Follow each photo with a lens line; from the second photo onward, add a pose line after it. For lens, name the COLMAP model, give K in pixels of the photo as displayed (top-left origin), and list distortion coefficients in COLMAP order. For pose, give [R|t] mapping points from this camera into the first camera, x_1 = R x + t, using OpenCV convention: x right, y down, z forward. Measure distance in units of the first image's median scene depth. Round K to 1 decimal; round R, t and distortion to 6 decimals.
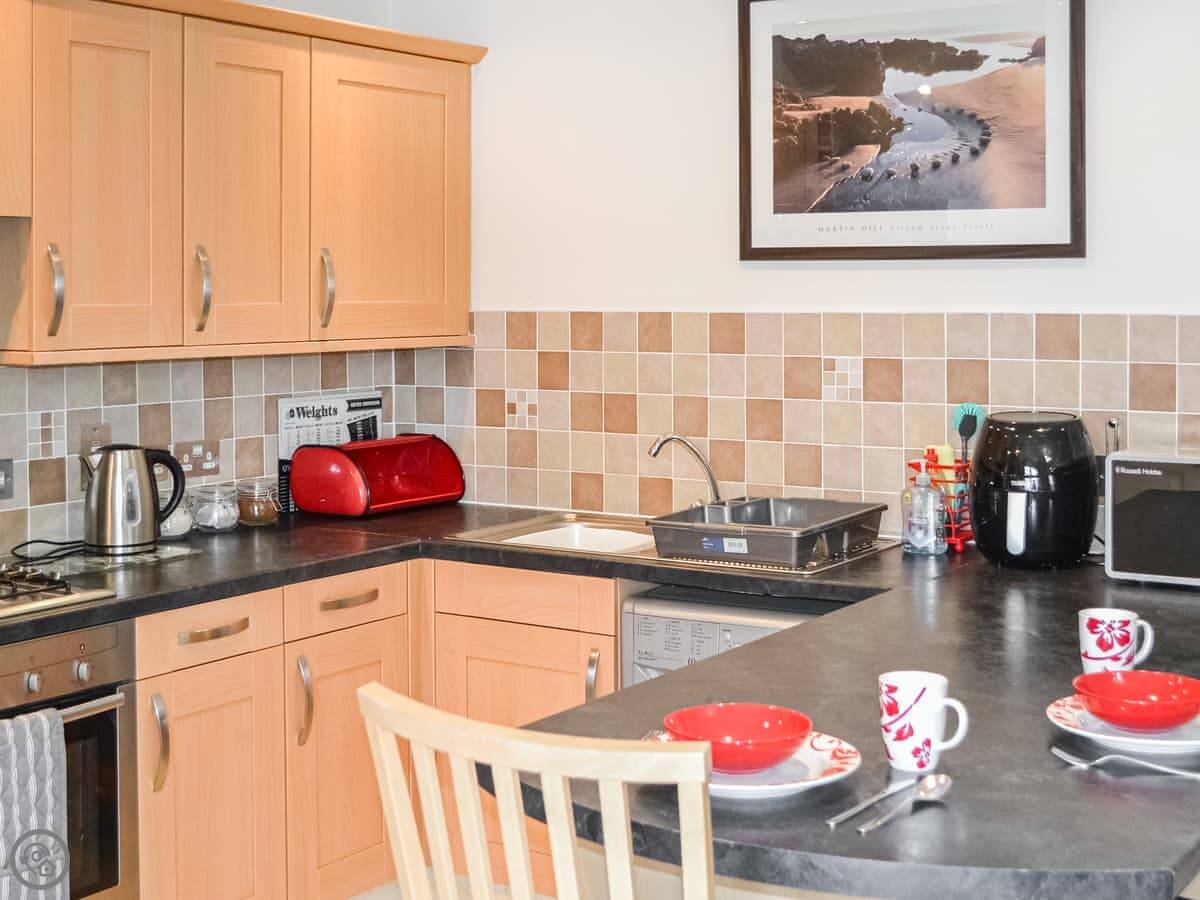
lens RADIAL K [[1739.0, 0, 599.3], [0, 1739.0, 339.9], [0, 0, 1]] dist [-0.015207, -0.046868]
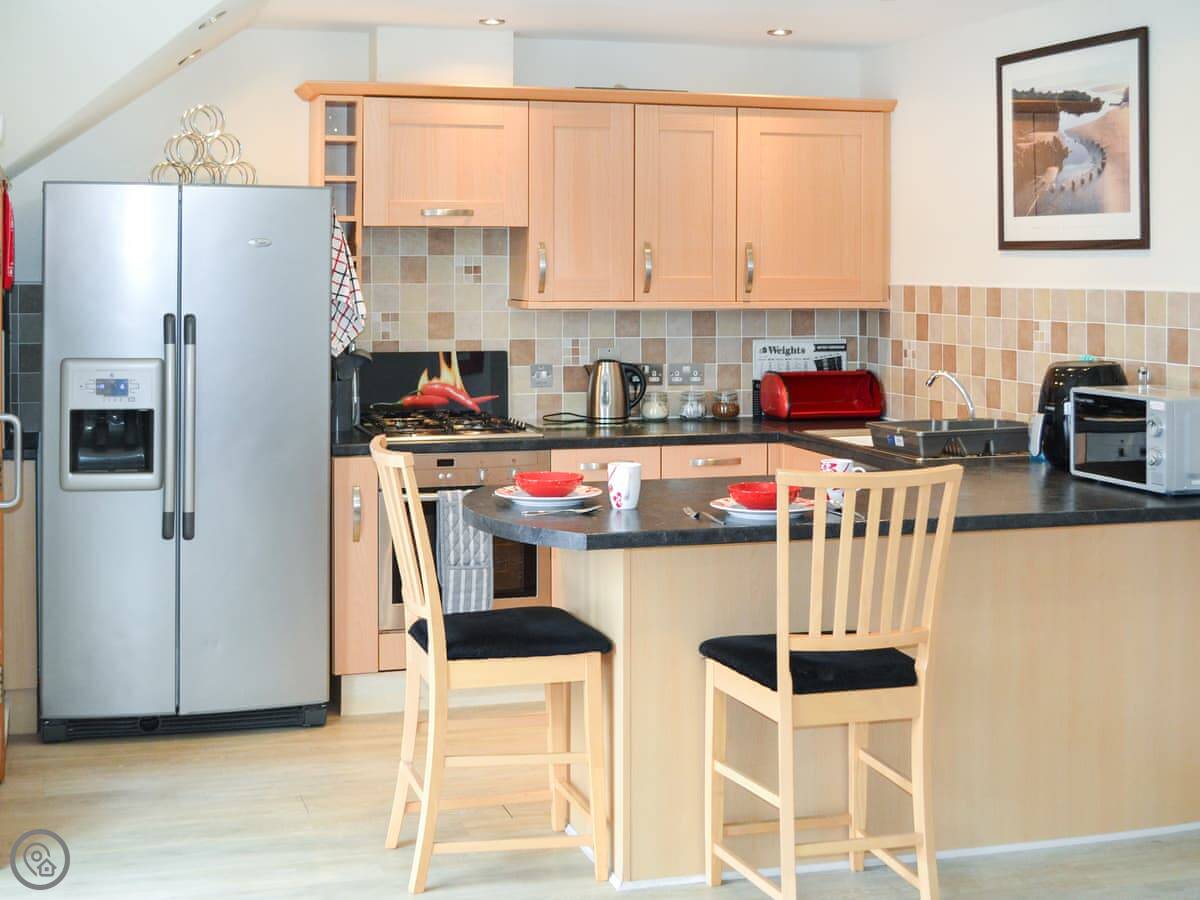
lens RADIAL K [[1739.0, 0, 599.3], [0, 1739.0, 339.9], [0, 0, 1]] dist [-0.015207, -0.046868]
pose [[0.769357, 0.034075, -0.637909, 0.747796], [-0.026913, 0.999419, 0.020927, 0.005892], [0.638252, 0.001068, 0.769827, -0.288083]]
